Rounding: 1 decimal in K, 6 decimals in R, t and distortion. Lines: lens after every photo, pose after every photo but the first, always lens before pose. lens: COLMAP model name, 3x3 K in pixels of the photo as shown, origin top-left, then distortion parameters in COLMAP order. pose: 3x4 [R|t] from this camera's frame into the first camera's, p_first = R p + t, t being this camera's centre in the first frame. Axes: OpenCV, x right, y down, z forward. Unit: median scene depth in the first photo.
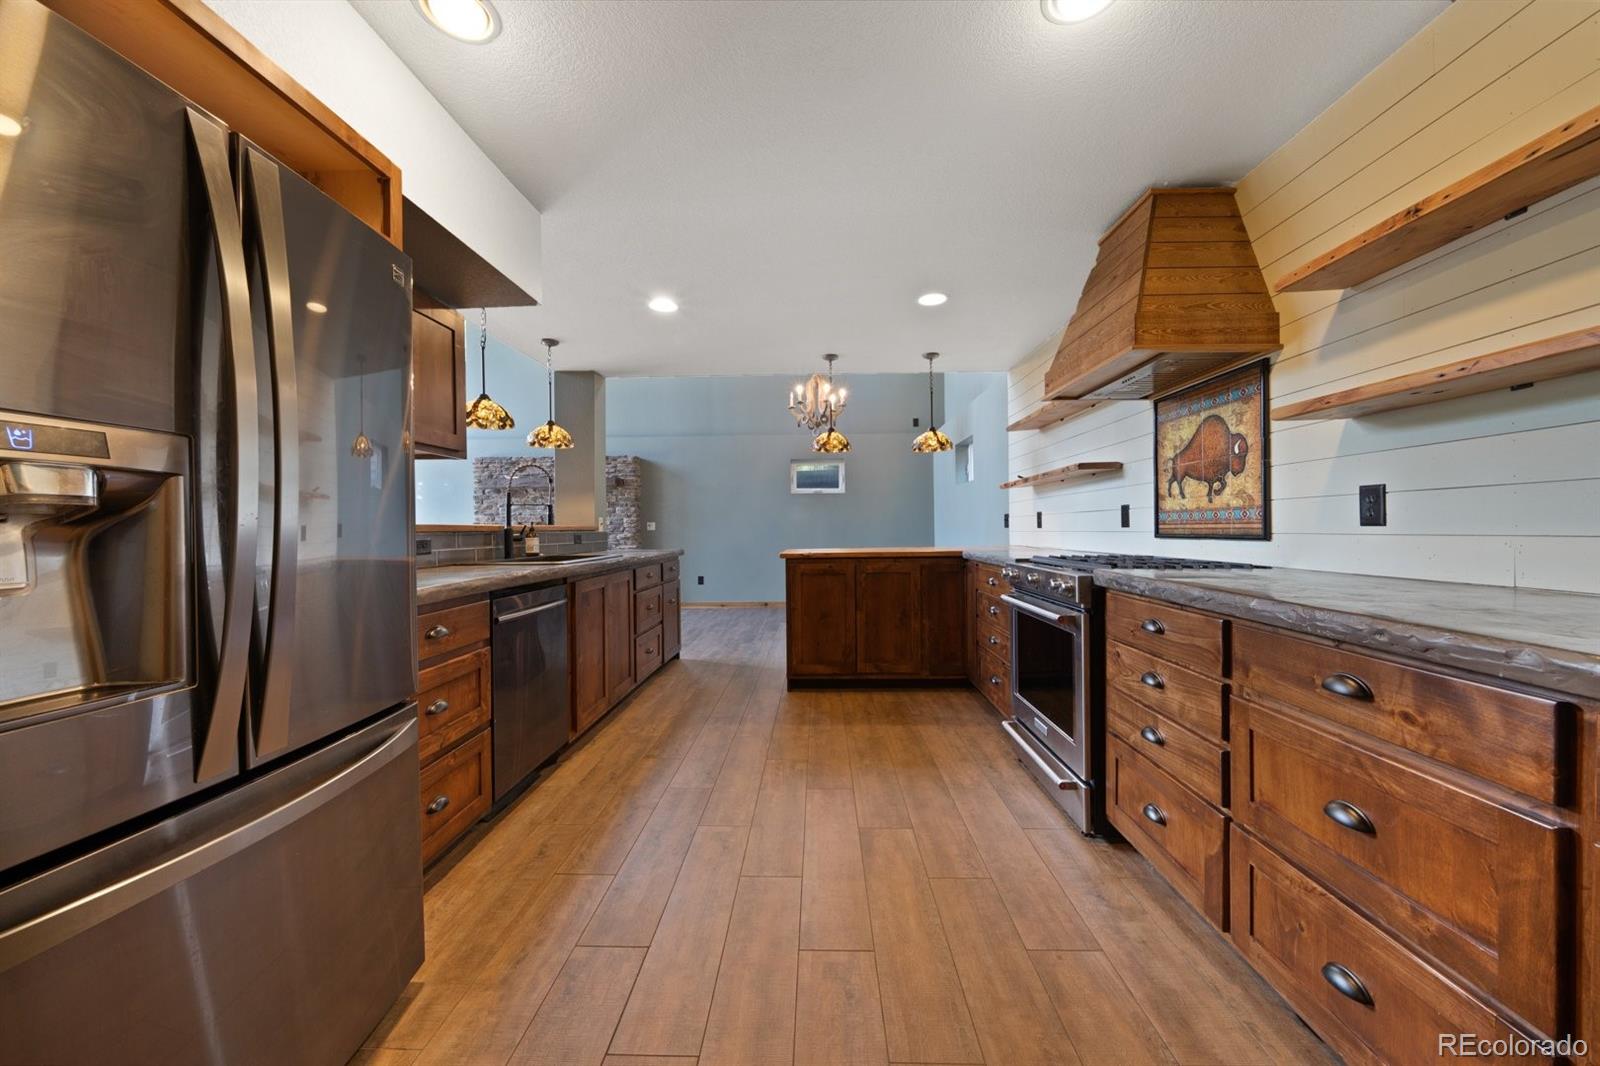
lens RADIAL K [[555.7, 0, 800.8], [0, 555.7, 528.0], [0, 0, 1]] dist [-0.001920, 0.000036]
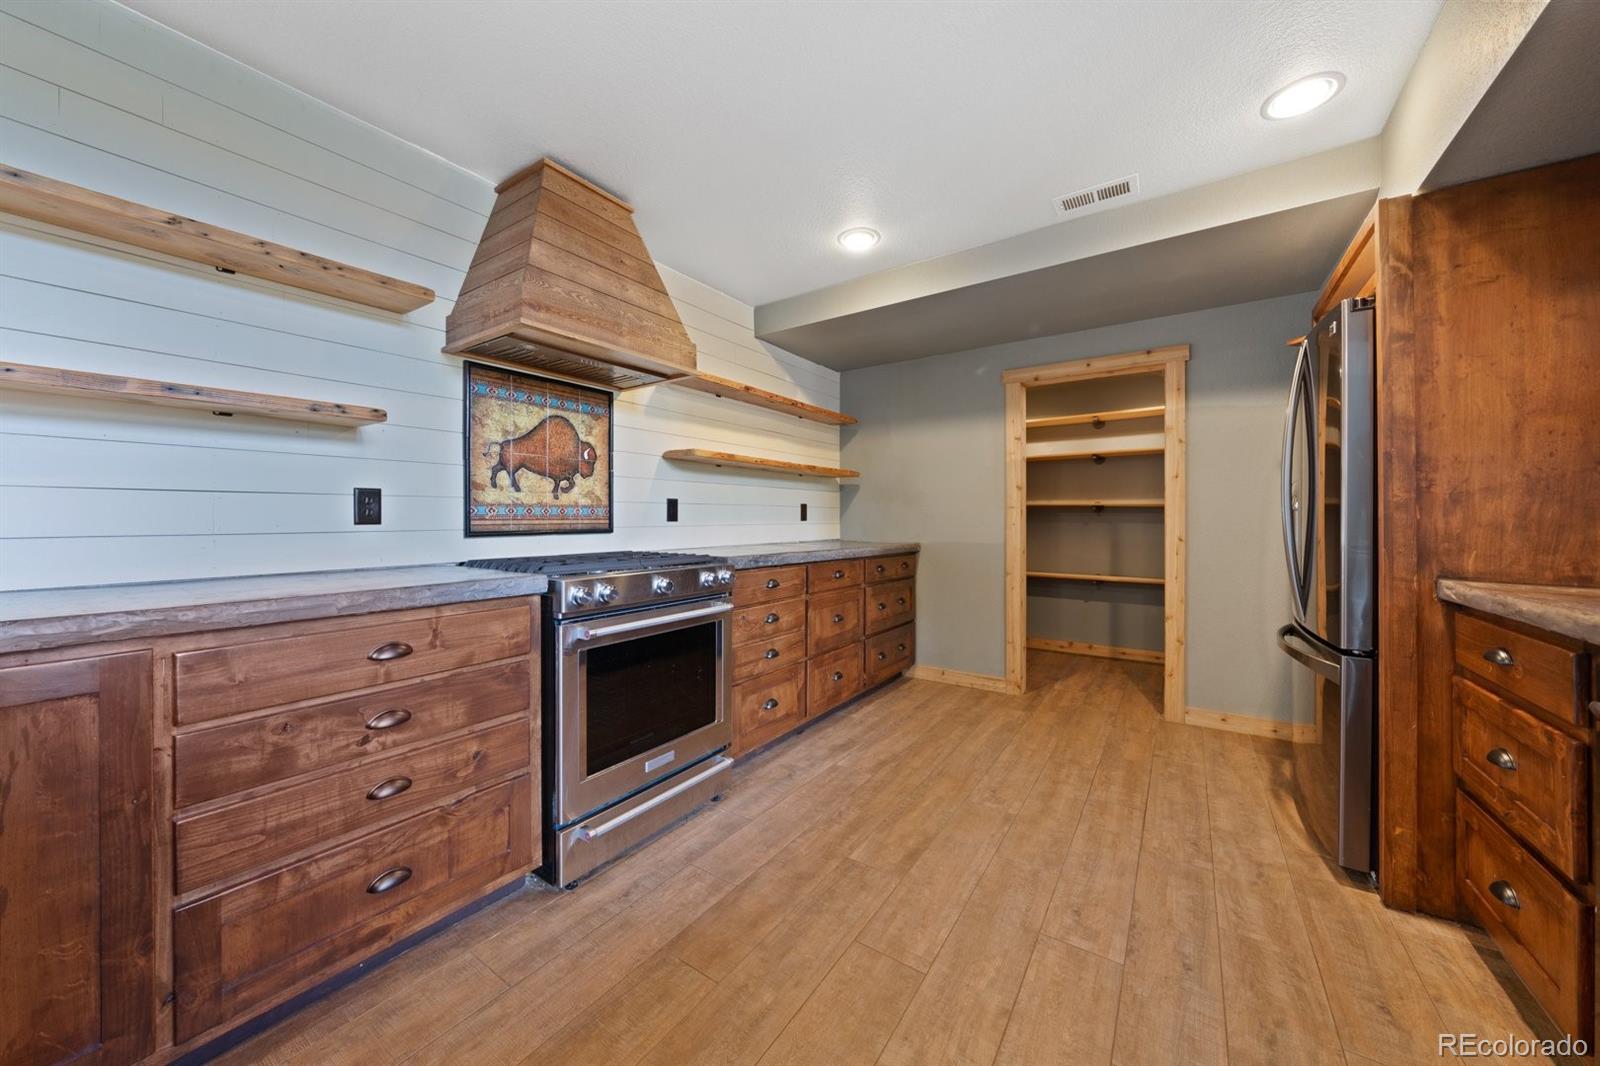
lens RADIAL K [[555.7, 0, 804.0], [0, 555.7, 522.3], [0, 0, 1]] dist [-0.001920, 0.000036]
pose [[-0.843370, 0.007108, 0.537286, -0.209288], [0.009505, 0.999953, 0.001691, -0.000114], [-0.537249, 0.006533, -0.843399, 1.660688]]
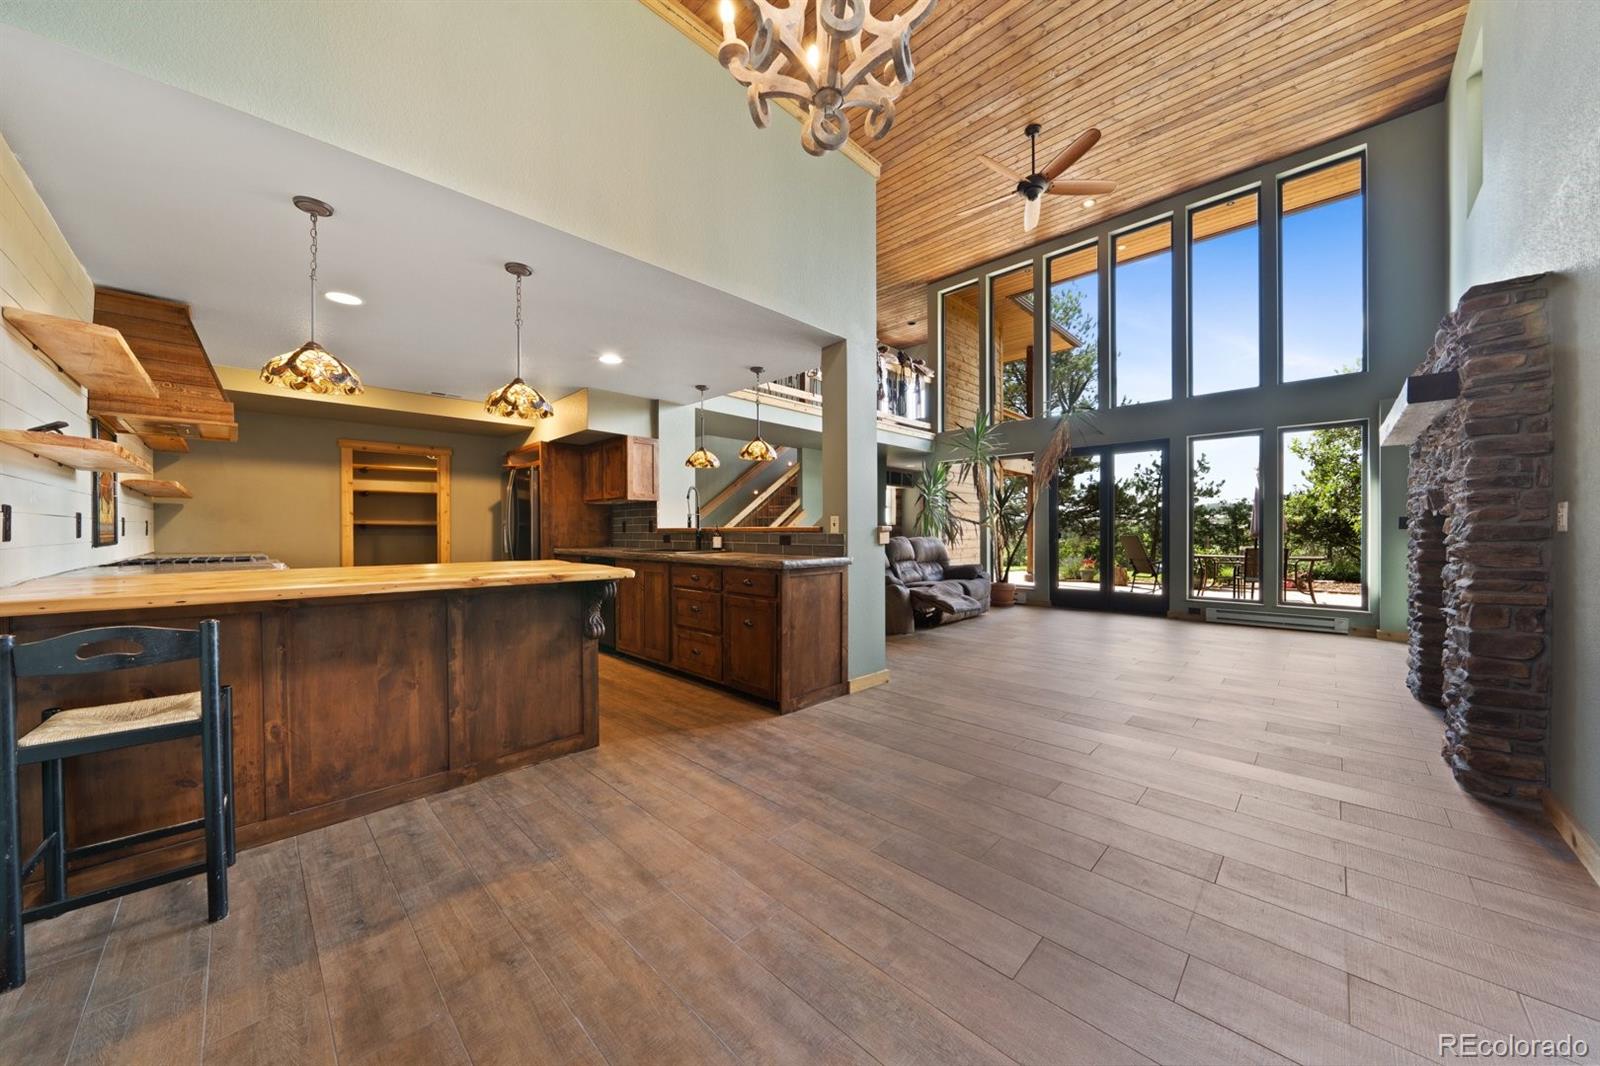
lens RADIAL K [[555.7, 0, 807.9], [0, 555.7, 529.6], [0, 0, 1]] dist [-0.001920, 0.000036]
pose [[-0.669199, 0.019083, -0.742838, 0.326692], [0.005333, 0.999768, 0.020879, -0.036312], [0.743064, 0.010011, -0.669146, 2.688319]]
